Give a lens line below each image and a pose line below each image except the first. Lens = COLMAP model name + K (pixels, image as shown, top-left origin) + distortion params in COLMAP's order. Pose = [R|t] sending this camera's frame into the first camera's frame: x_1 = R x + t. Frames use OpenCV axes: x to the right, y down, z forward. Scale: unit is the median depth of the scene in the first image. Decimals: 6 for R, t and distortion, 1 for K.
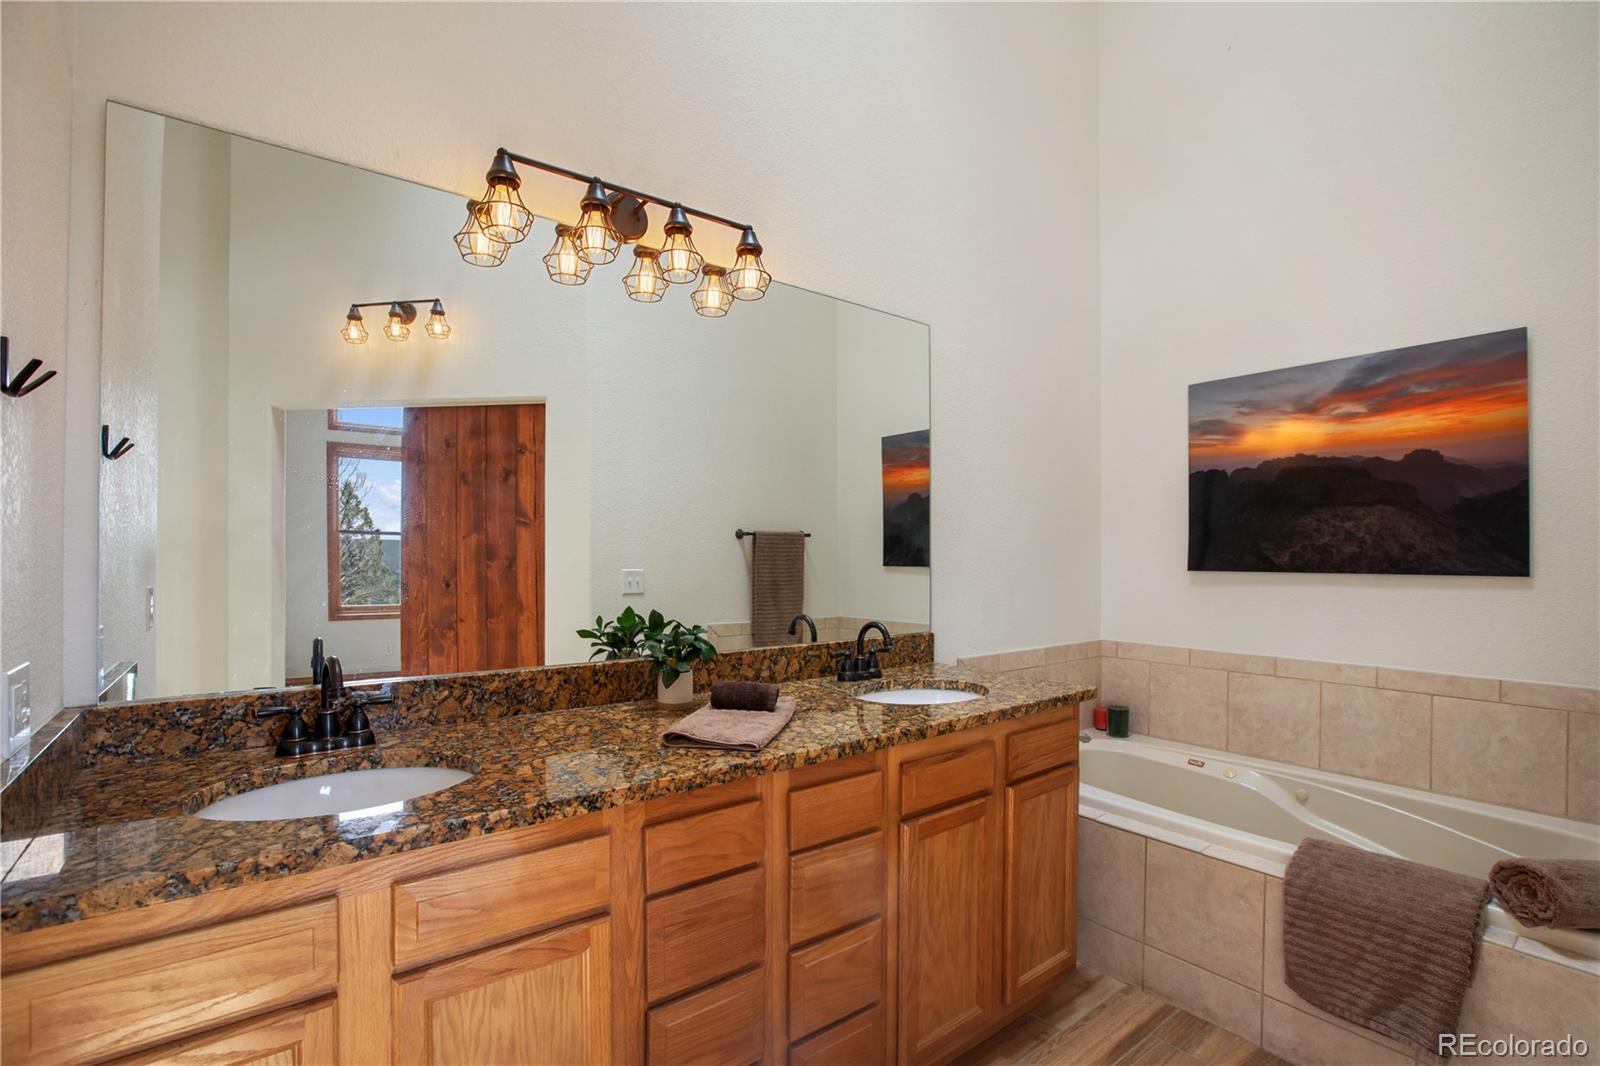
lens RADIAL K [[743.2, 0, 800.4], [0, 743.2, 545.5], [0, 0, 1]] dist [-0.036034, 0.002390]
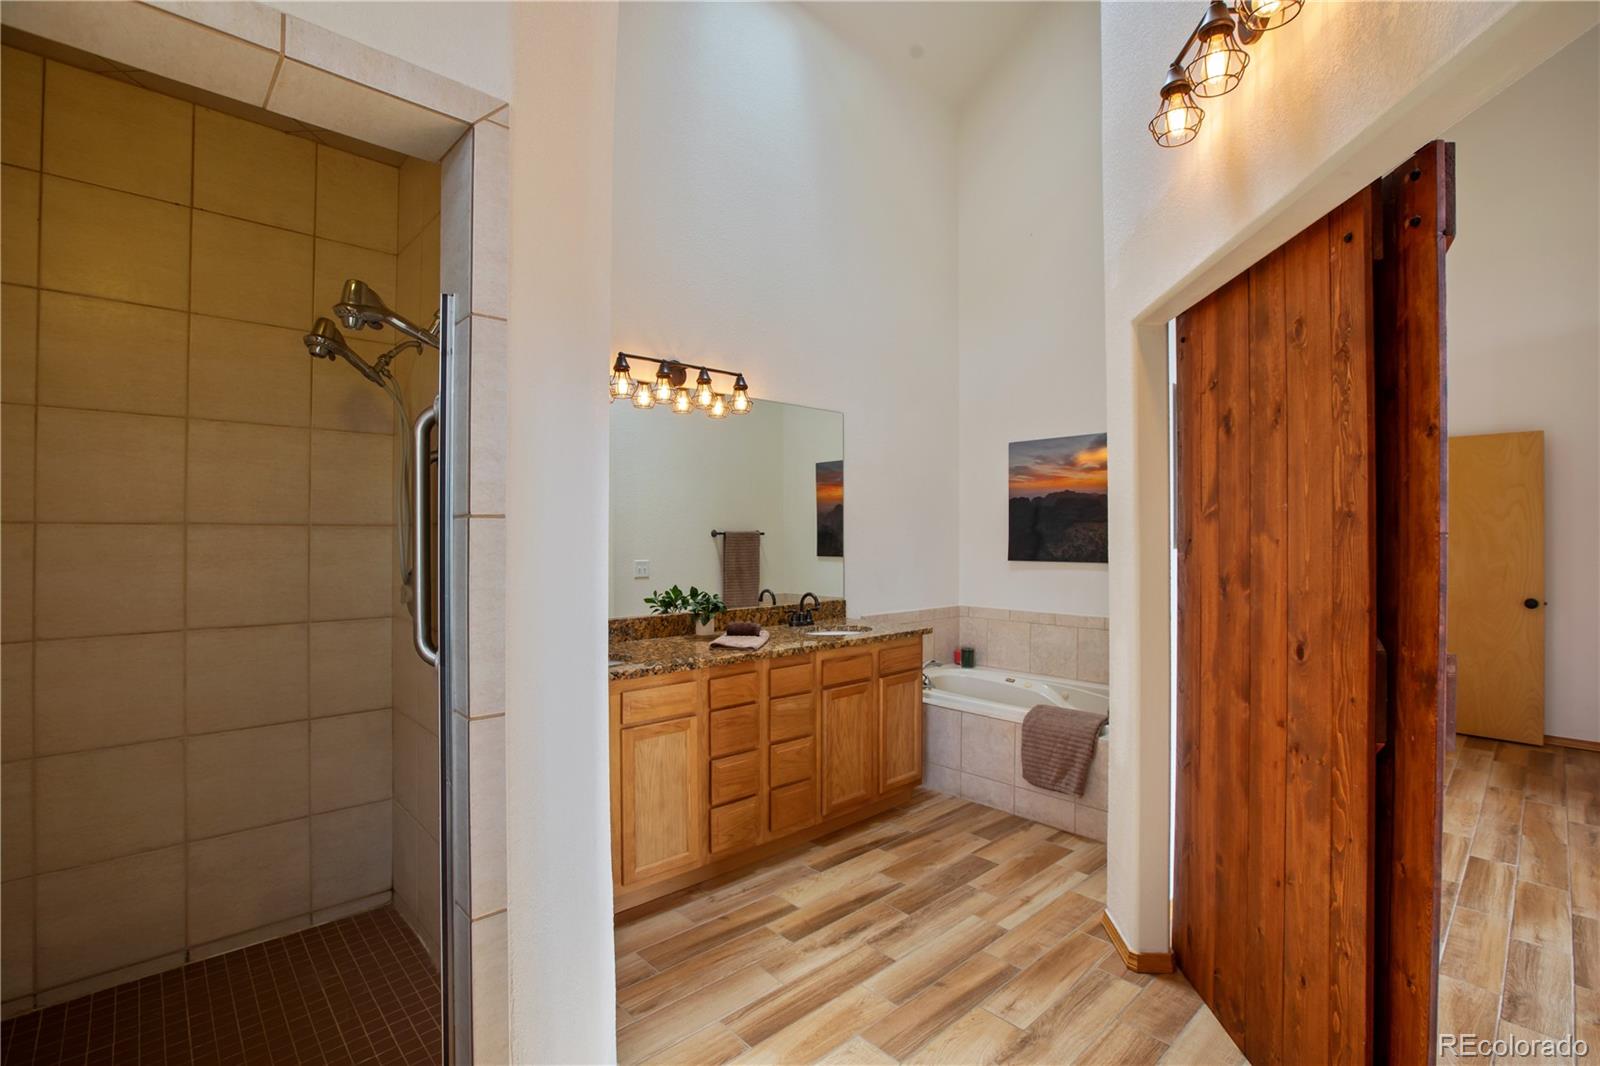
lens RADIAL K [[743.2, 0, 800.6], [0, 743.2, 532.7], [0, 0, 1]] dist [-0.036034, 0.002390]
pose [[0.996509, -0.002474, 0.083446, -0.080287], [0.001801, 0.999965, 0.008137, -0.062802], [-0.083463, -0.007959, 0.996479, -0.878266]]
